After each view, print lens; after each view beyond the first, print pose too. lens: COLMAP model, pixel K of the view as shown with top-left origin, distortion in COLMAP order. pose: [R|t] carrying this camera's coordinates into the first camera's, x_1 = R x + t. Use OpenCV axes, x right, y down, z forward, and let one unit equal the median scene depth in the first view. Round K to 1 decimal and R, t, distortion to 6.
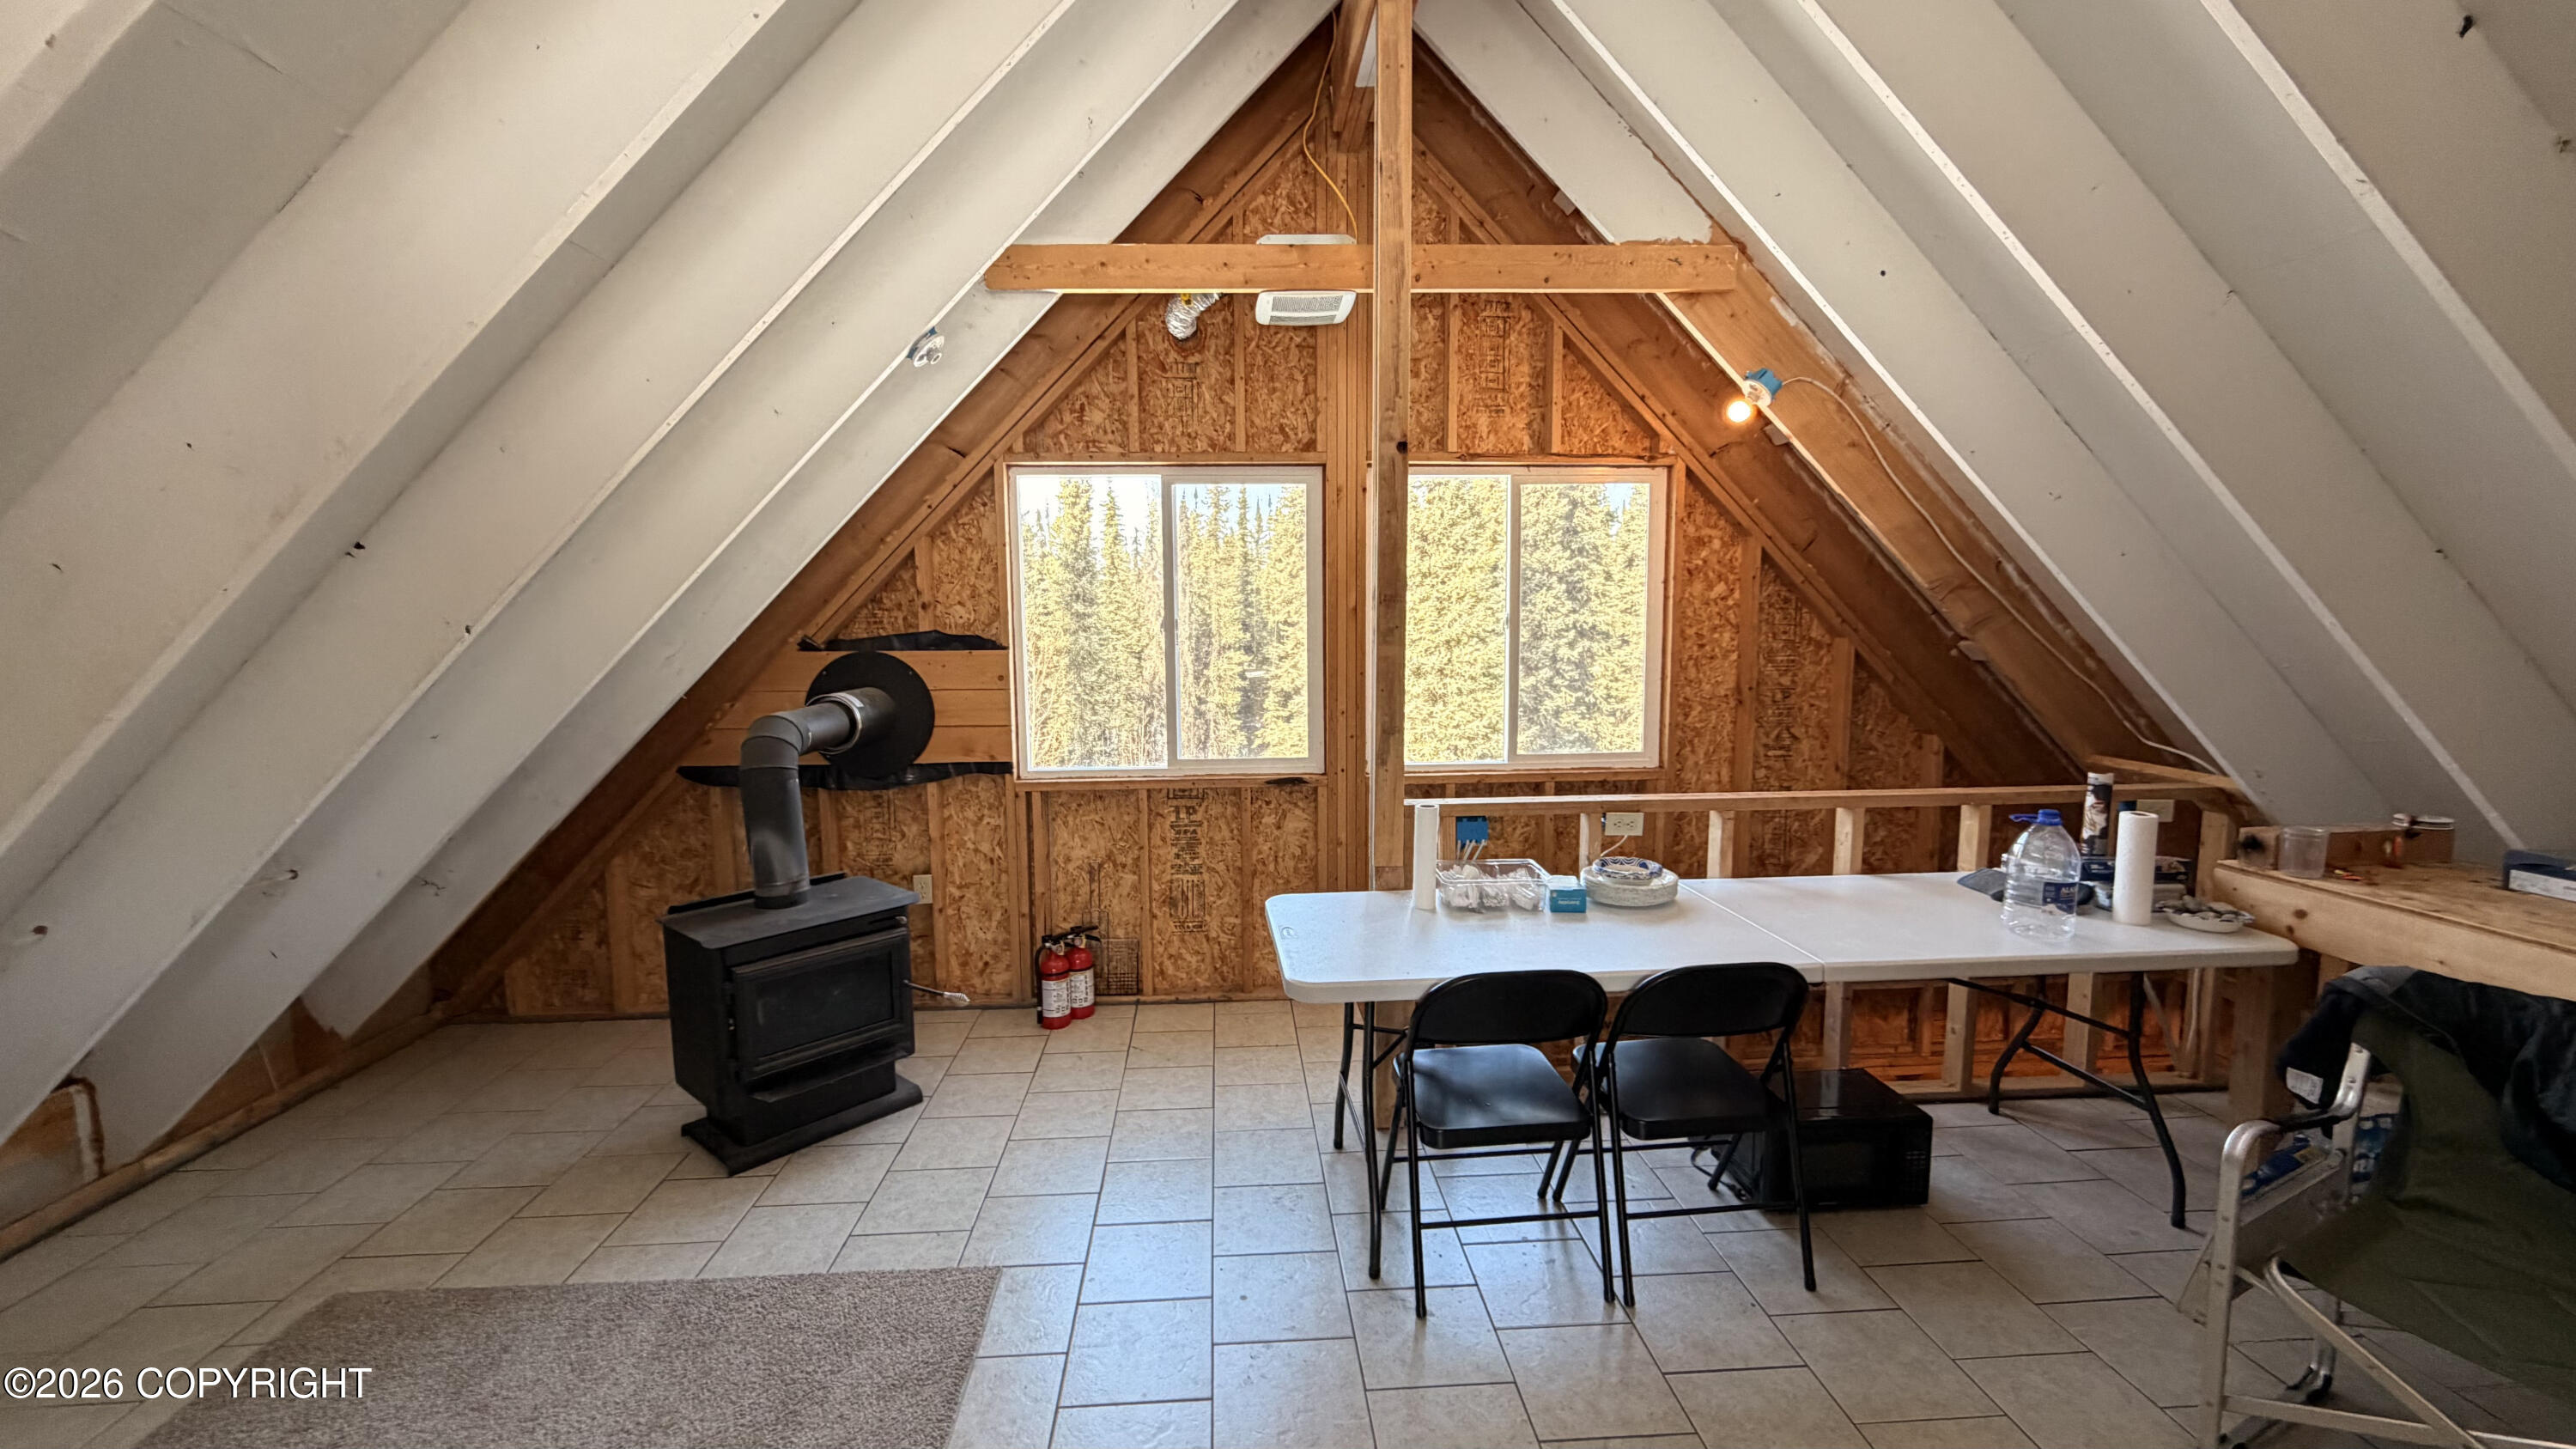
lens RADIAL K [[1033.3, 0, 1283.8], [0, 1033.3, 730.0], [0, 0, 1]] dist [0.000161, 0.000221]
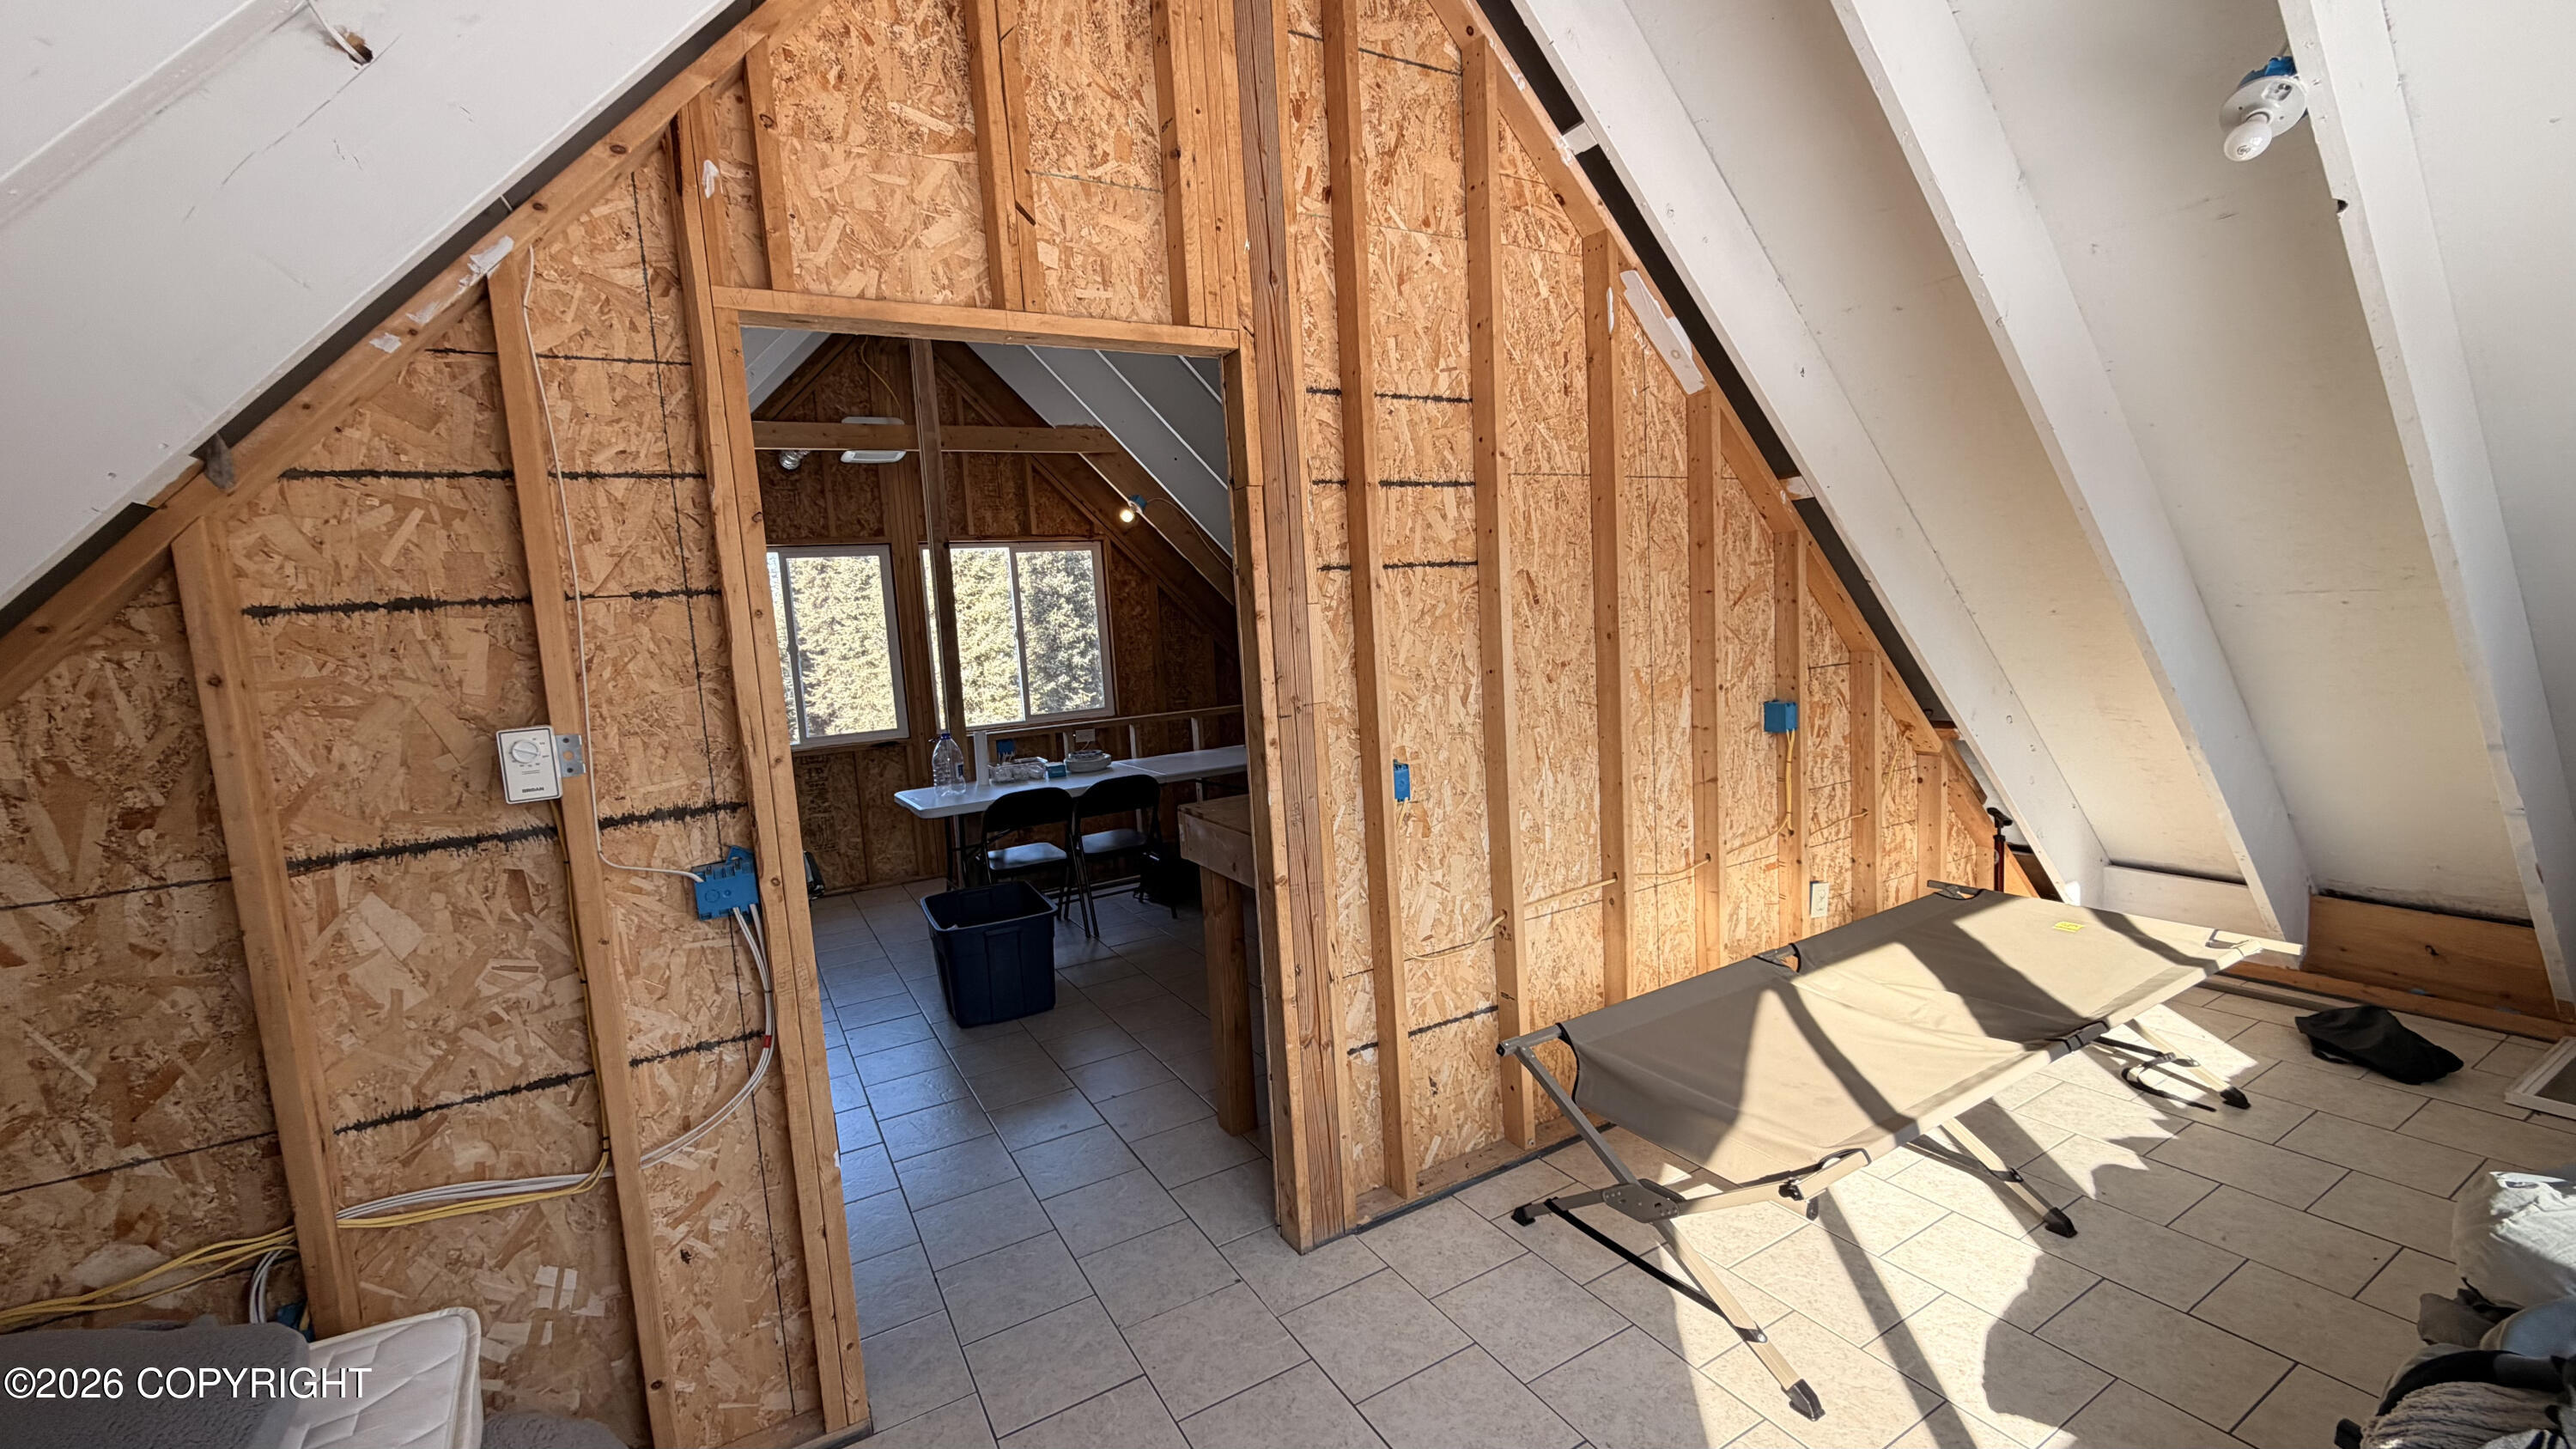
lens RADIAL K [[1033.3, 0, 1281.3], [0, 1033.3, 739.2], [0, 0, 1]] dist [0.000161, 0.000221]
pose [[0.901035, -0.098096, 0.422509, -0.120500], [0.101214, 0.994750, 0.015108, 0.080972], [-0.421773, 0.029151, 0.906233, -0.693473]]
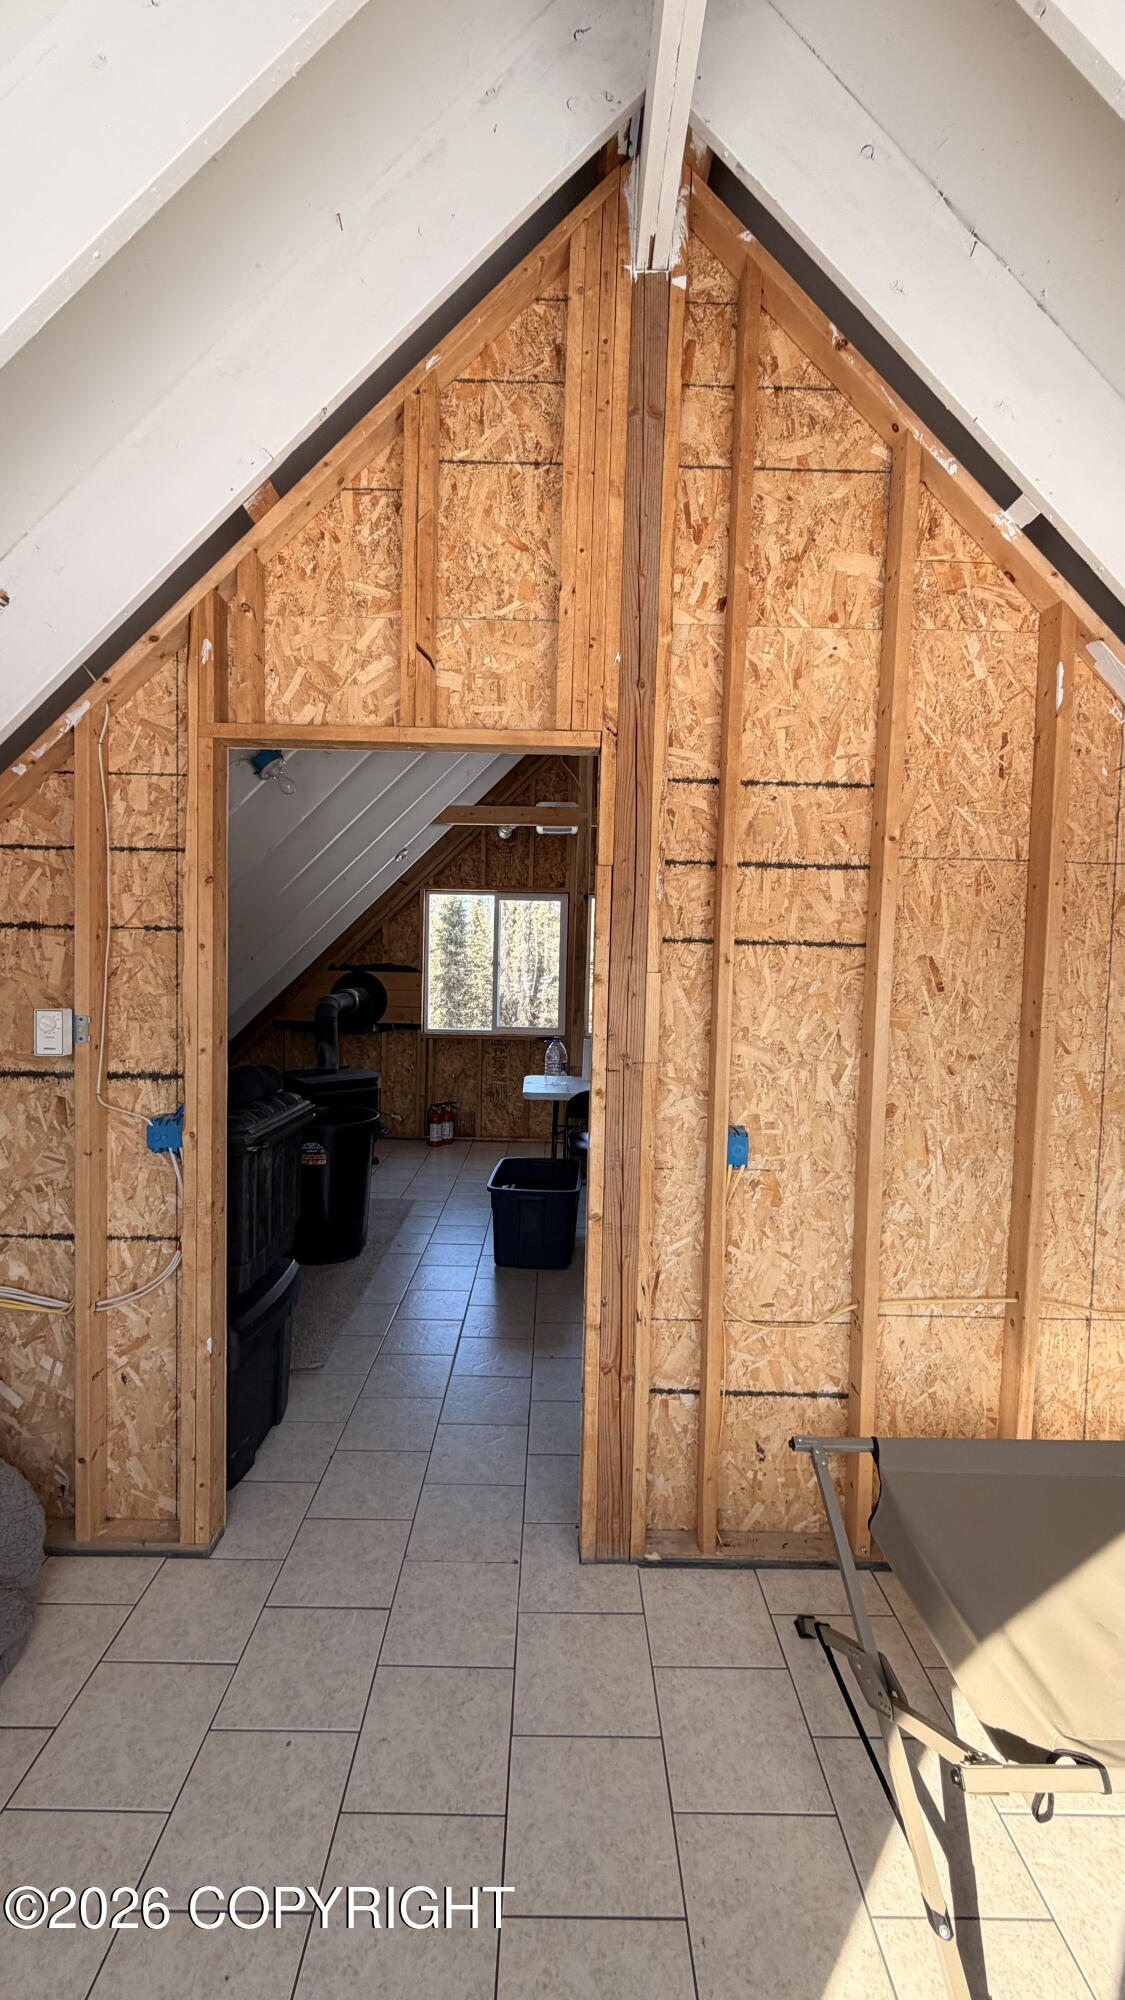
lens RADIAL K [[802.1, 0, 554.1], [0, 802.1, 999.3], [0, 0, 1]] dist [0.000161, 0.000221]
pose [[0.997226, 0.035894, -0.065212, 0.126225], [-0.039563, 0.997654, -0.055869, 0.061993], [0.063054, 0.058294, 0.996306, -0.671783]]
